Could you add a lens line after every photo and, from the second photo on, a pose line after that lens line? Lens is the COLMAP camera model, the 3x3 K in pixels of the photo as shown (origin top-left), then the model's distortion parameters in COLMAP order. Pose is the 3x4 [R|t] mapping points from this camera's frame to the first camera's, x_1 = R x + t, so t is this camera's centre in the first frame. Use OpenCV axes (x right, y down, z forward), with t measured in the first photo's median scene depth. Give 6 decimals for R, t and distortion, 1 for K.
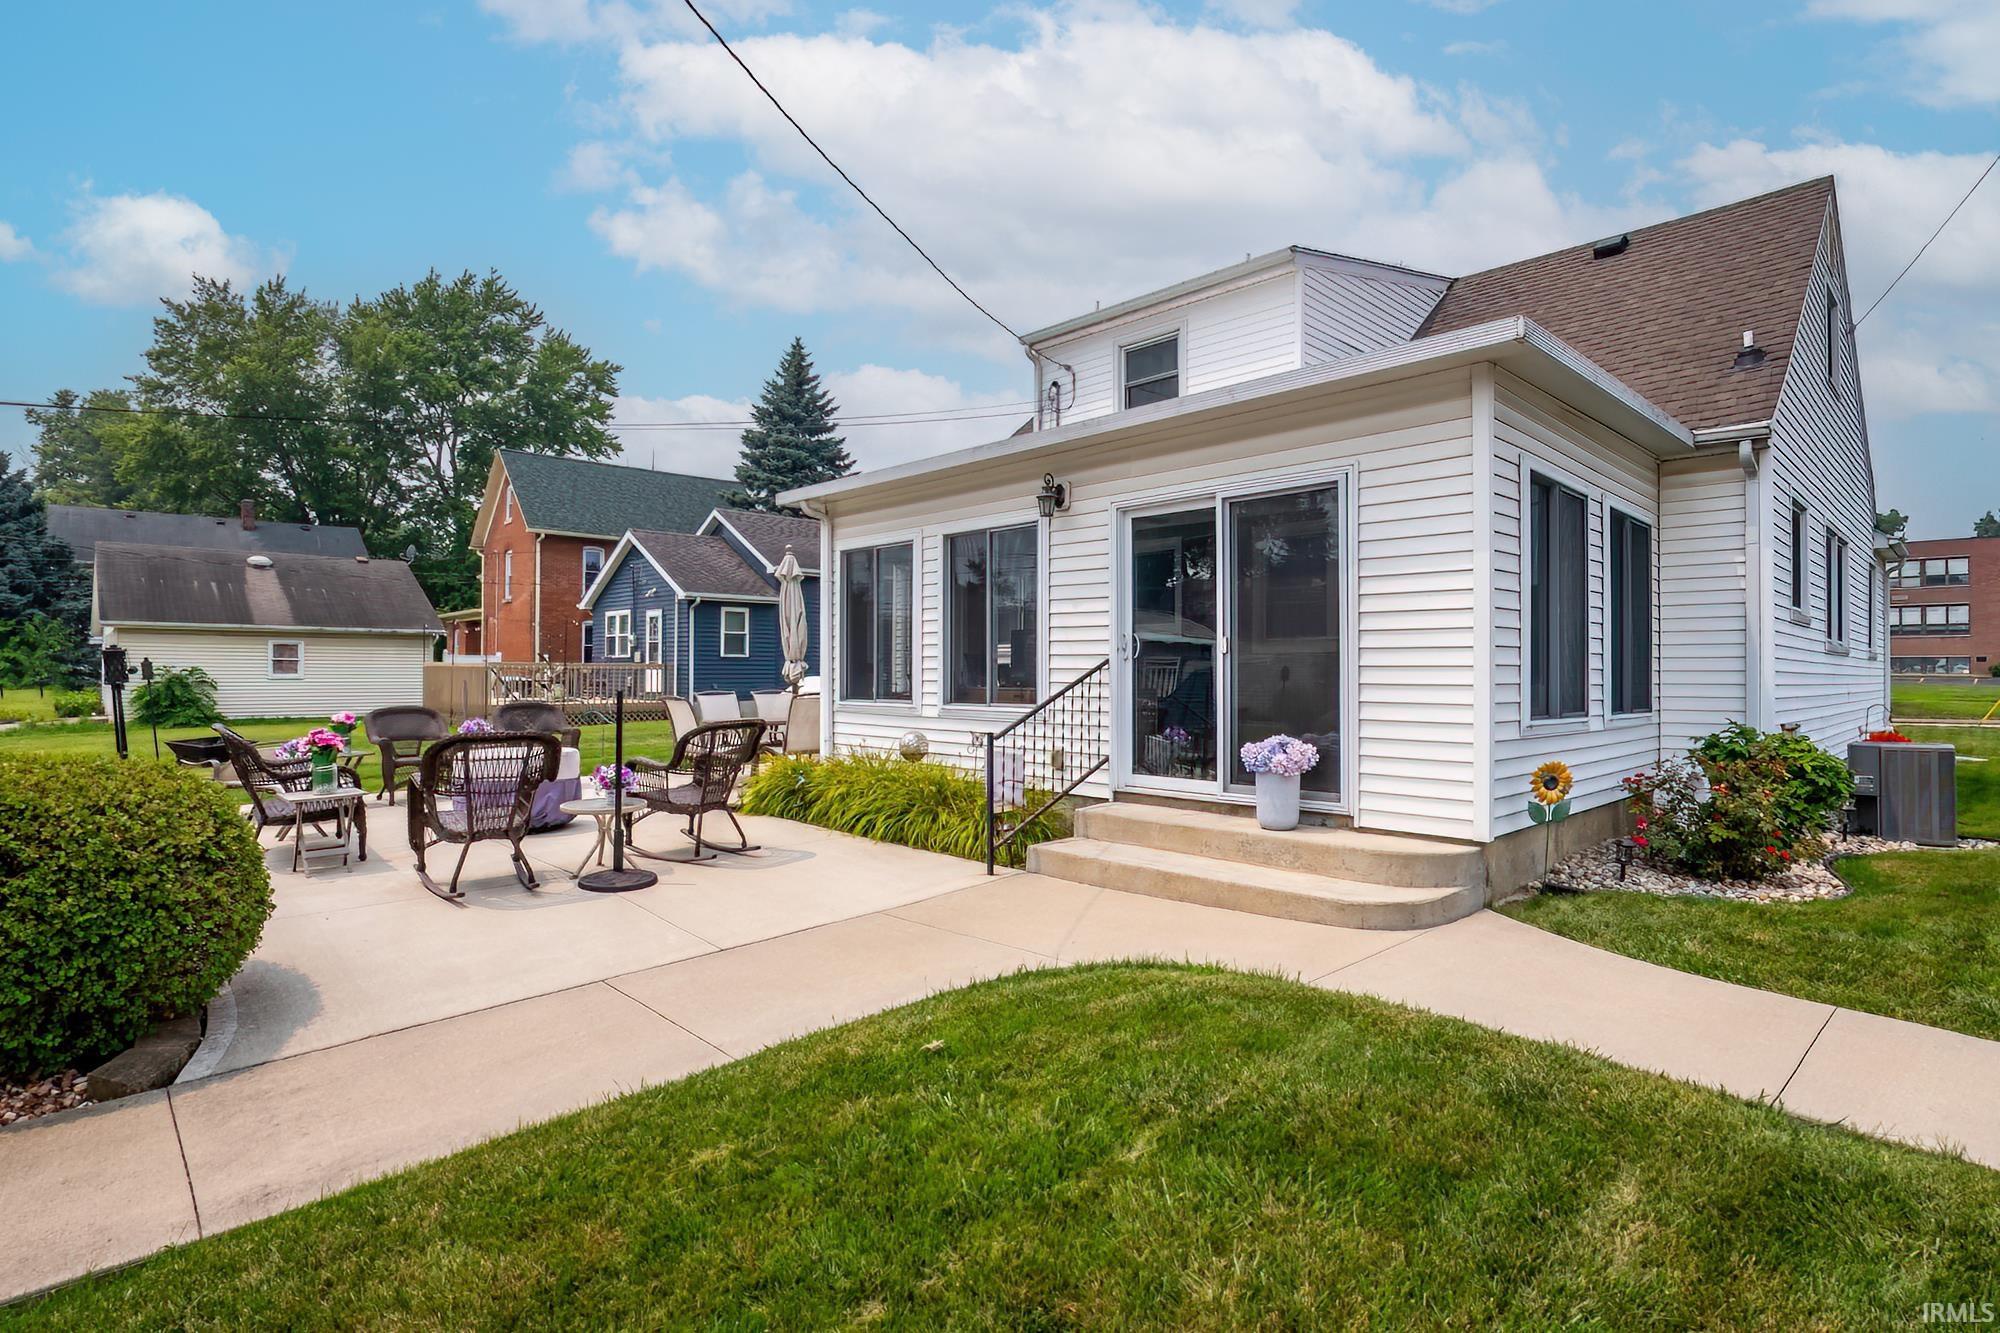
lens RADIAL K [[964.3, 0, 997.0], [0, 964.3, 664.9], [0, 0, 1]] dist [-0.003629, 0.001468]
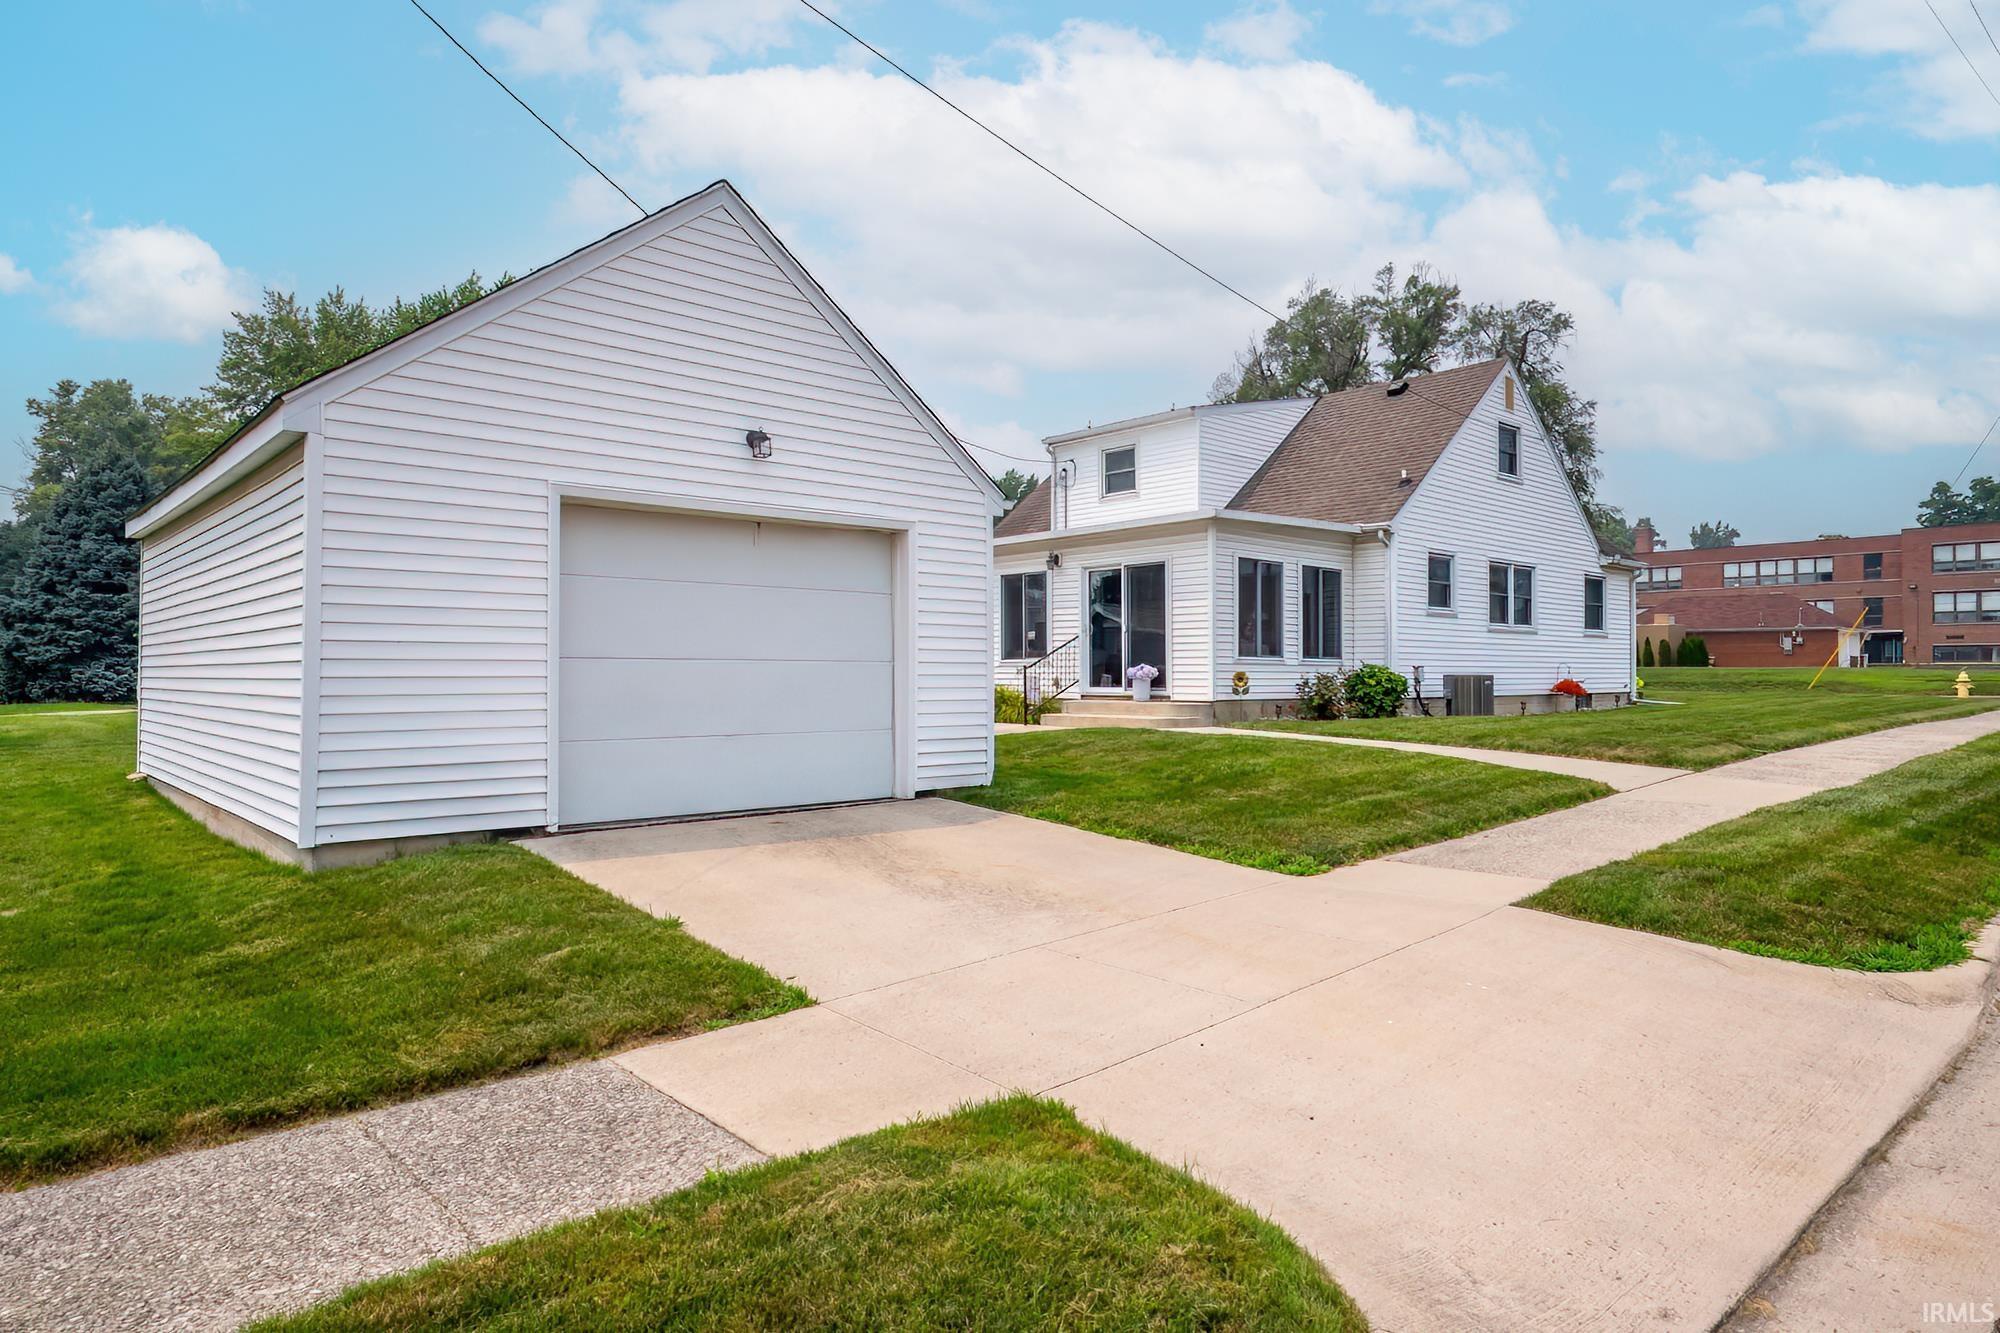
lens RADIAL K [[1175.7, 0, 1001.9], [0, 1175.7, 673.3], [0, 0, 1]] dist [0.046023, 0.001354]
pose [[0.999662, -0.004409, -0.025627, 0.009473], [0.004522, 0.999980, 0.004339, 0.065085], [0.025607, -0.004454, 0.999662, -1.618337]]
